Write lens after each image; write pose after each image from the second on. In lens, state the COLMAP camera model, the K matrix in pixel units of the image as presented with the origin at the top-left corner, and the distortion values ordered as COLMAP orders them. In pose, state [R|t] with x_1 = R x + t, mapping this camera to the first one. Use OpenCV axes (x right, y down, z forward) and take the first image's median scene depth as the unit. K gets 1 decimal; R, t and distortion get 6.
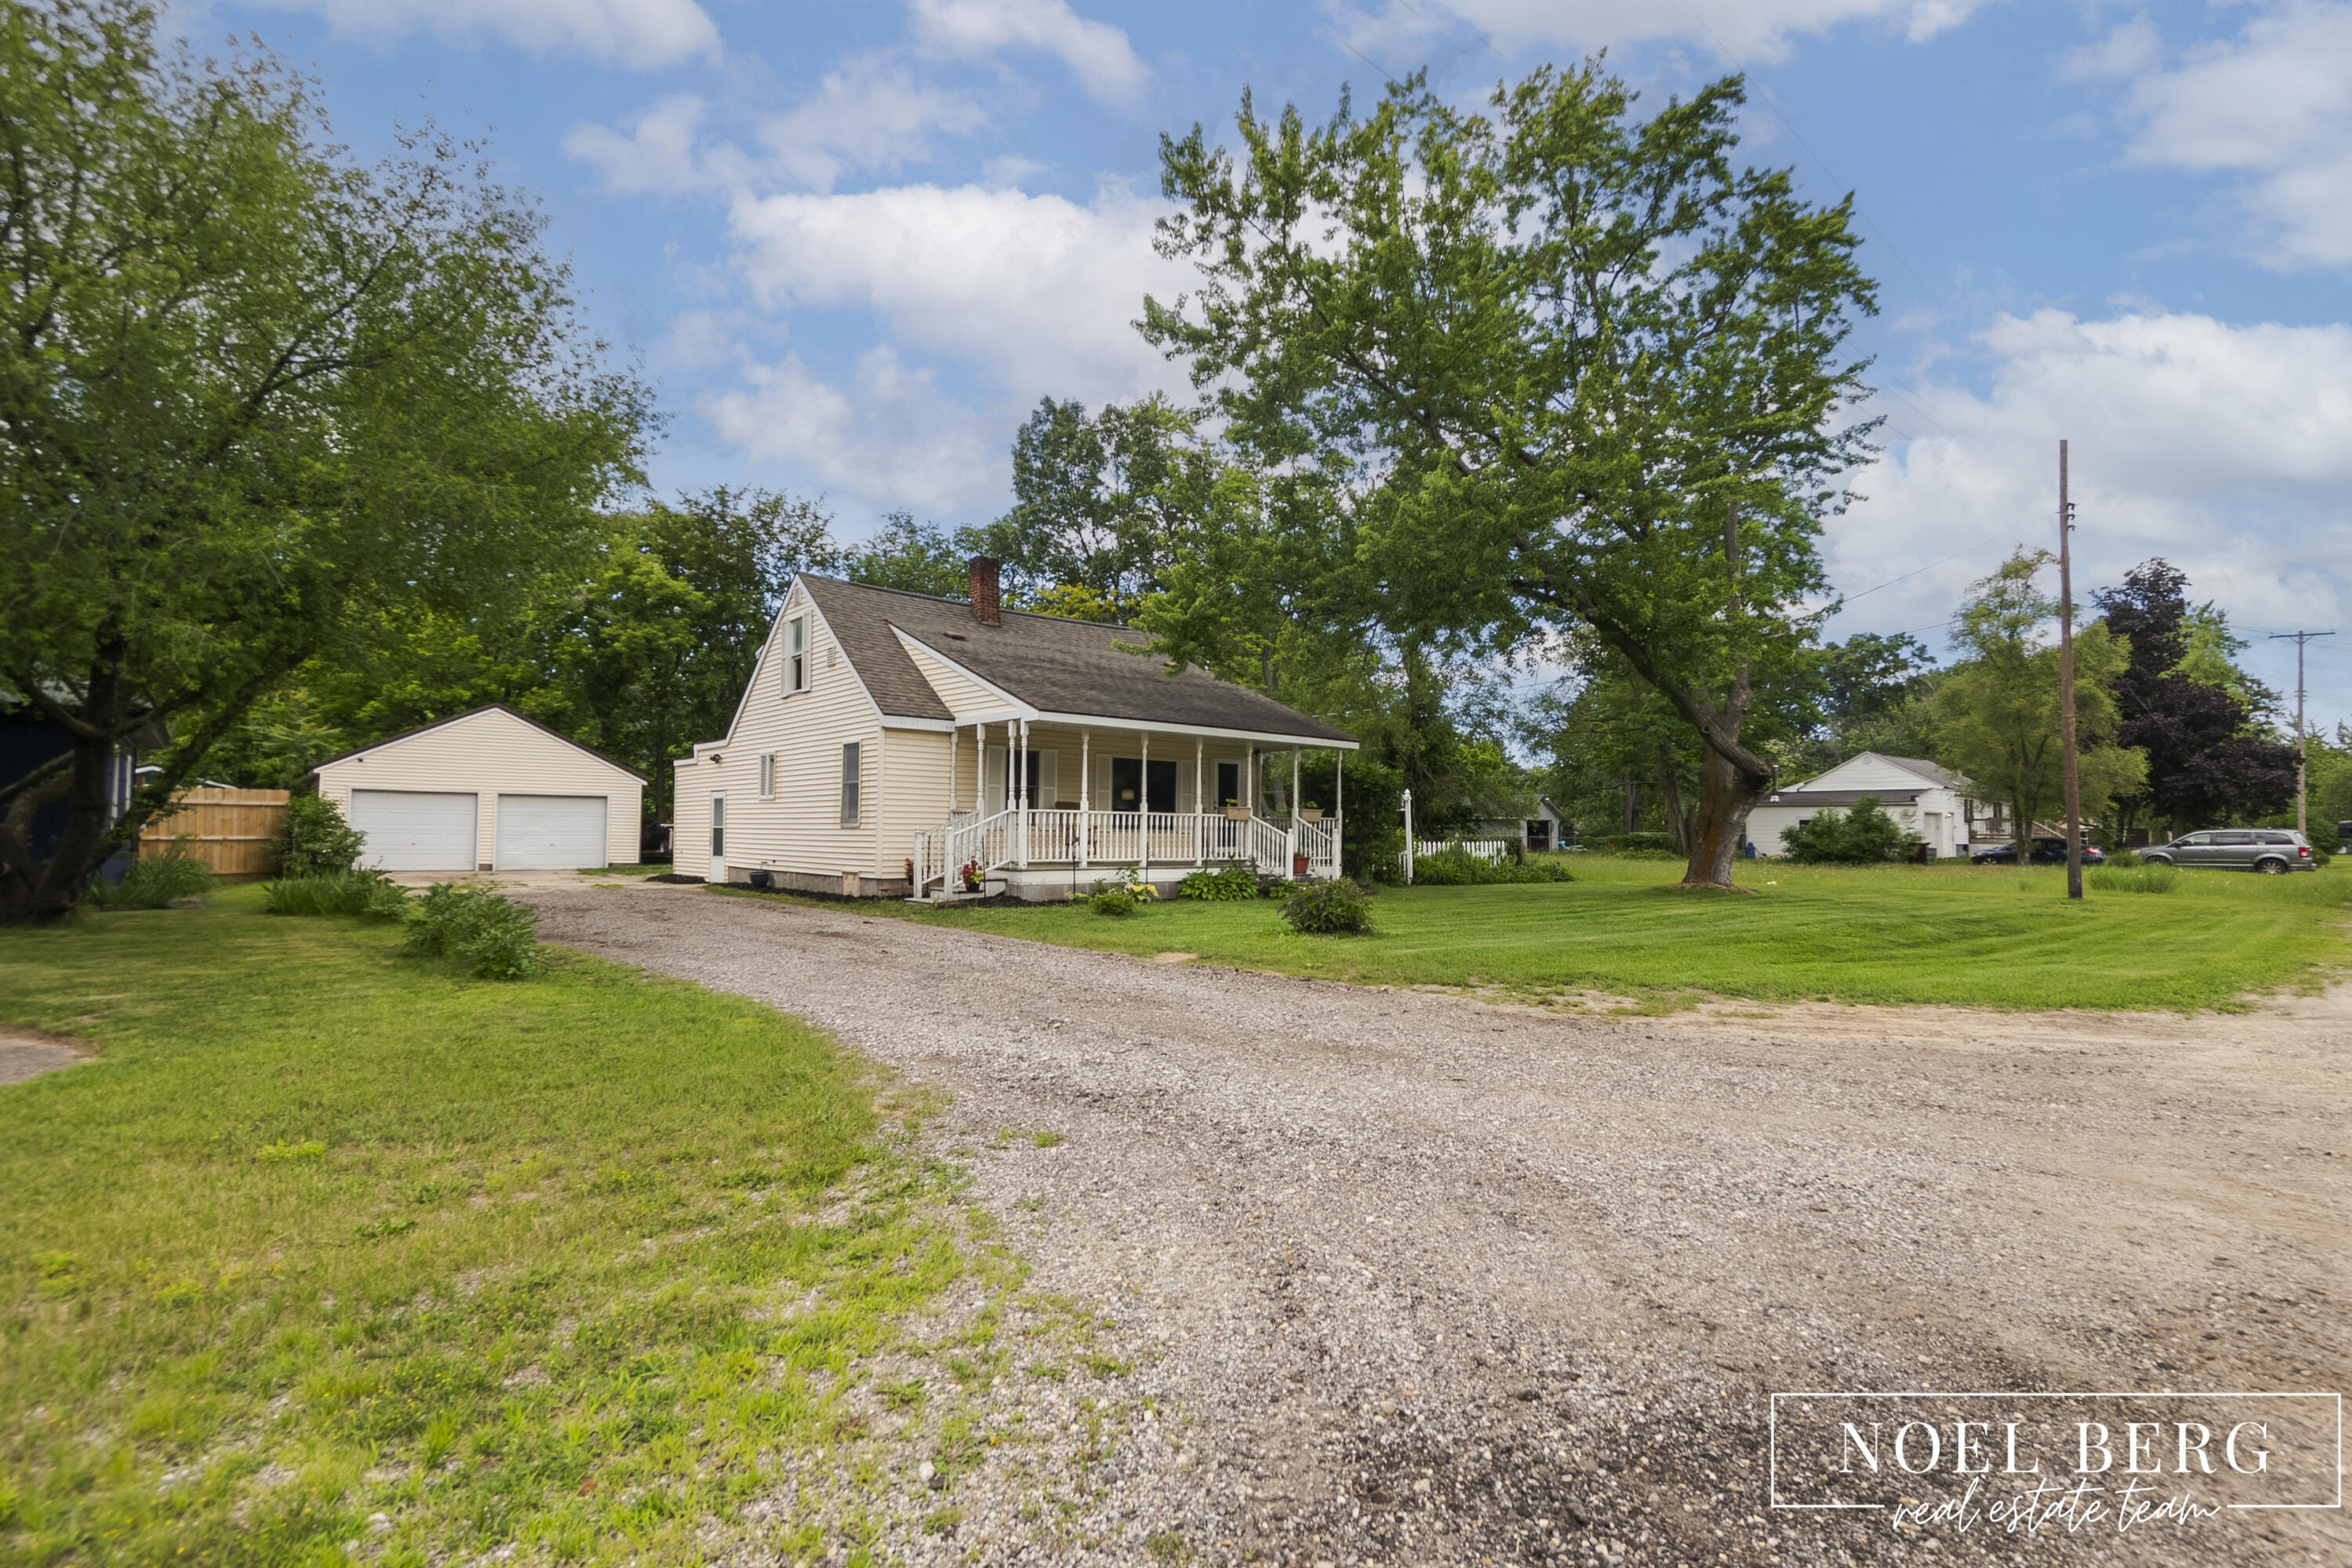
lens RADIAL K [[1070.2, 0, 1195.8], [0, 1070.2, 793.6], [0, 0, 1]] dist [-0.001997, -0.000090]
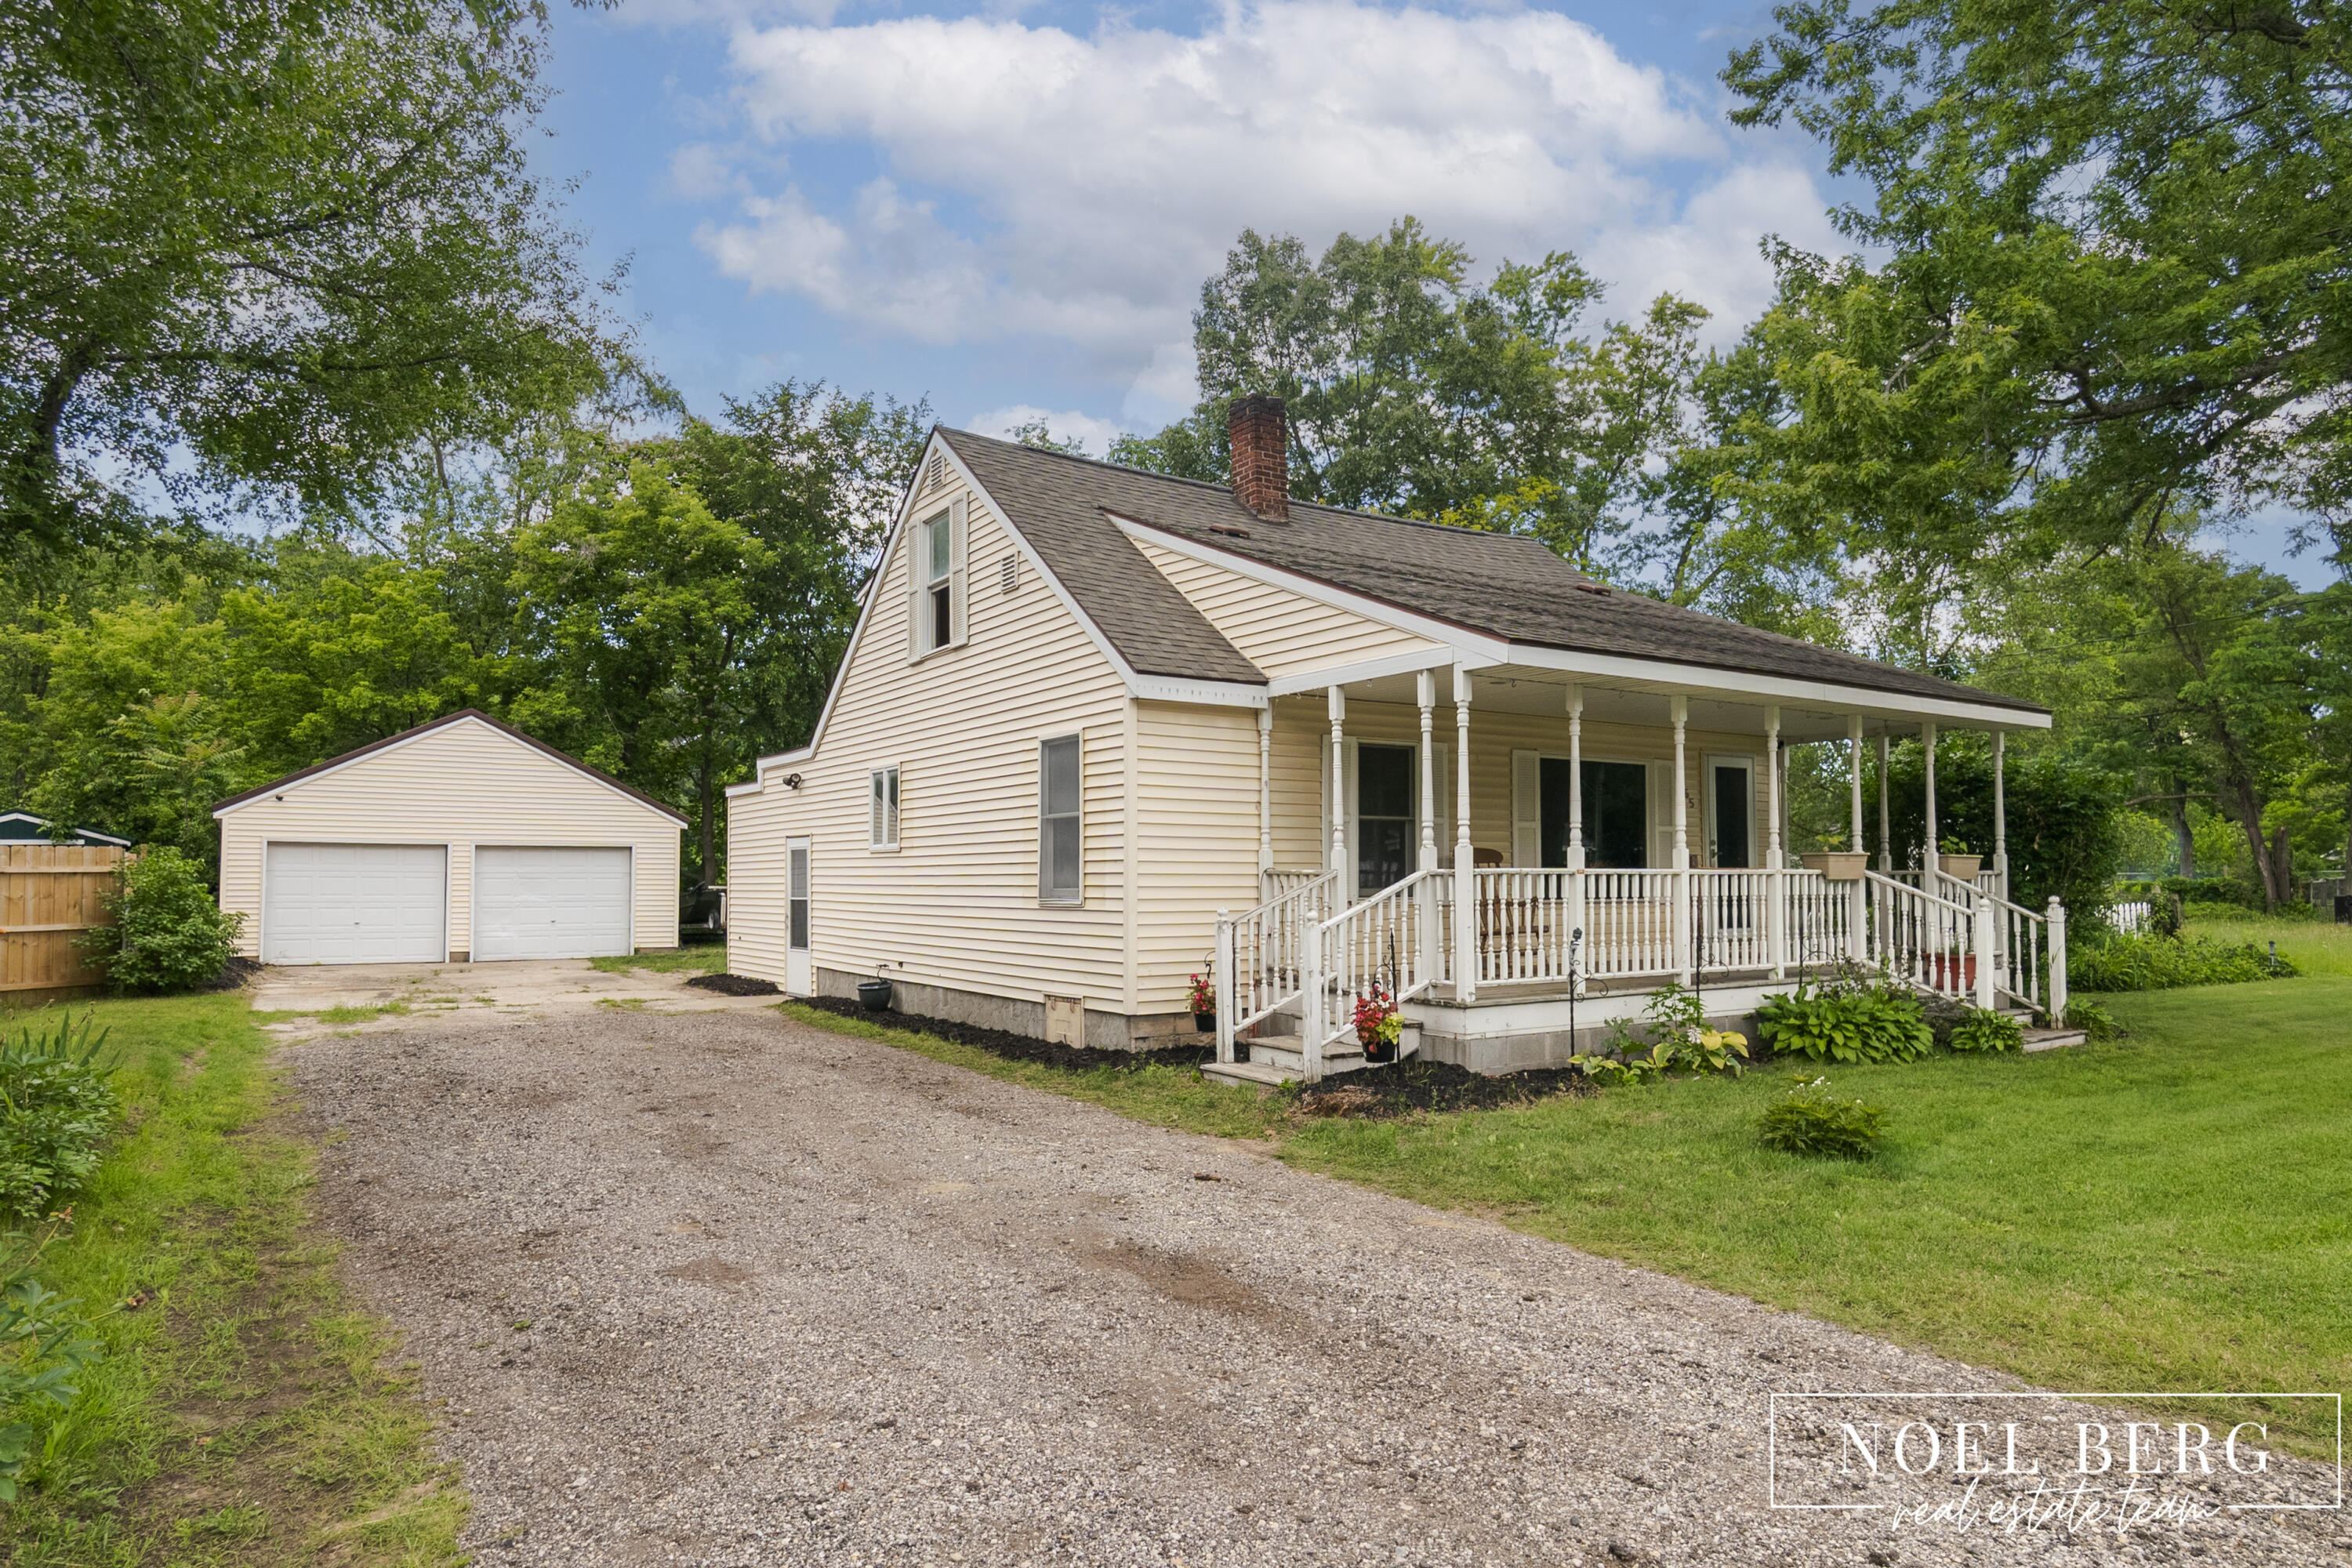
lens RADIAL K [[1374.1, 0, 1168.6], [0, 1374.1, 831.7], [0, 0, 1]] dist [0.005903, -0.000407]
pose [[0.989707, -0.017493, -0.142039, -0.140326], [0.017771, 0.999842, 0.000688, -0.002246], [0.142004, -0.003206, 0.989861, 0.287821]]
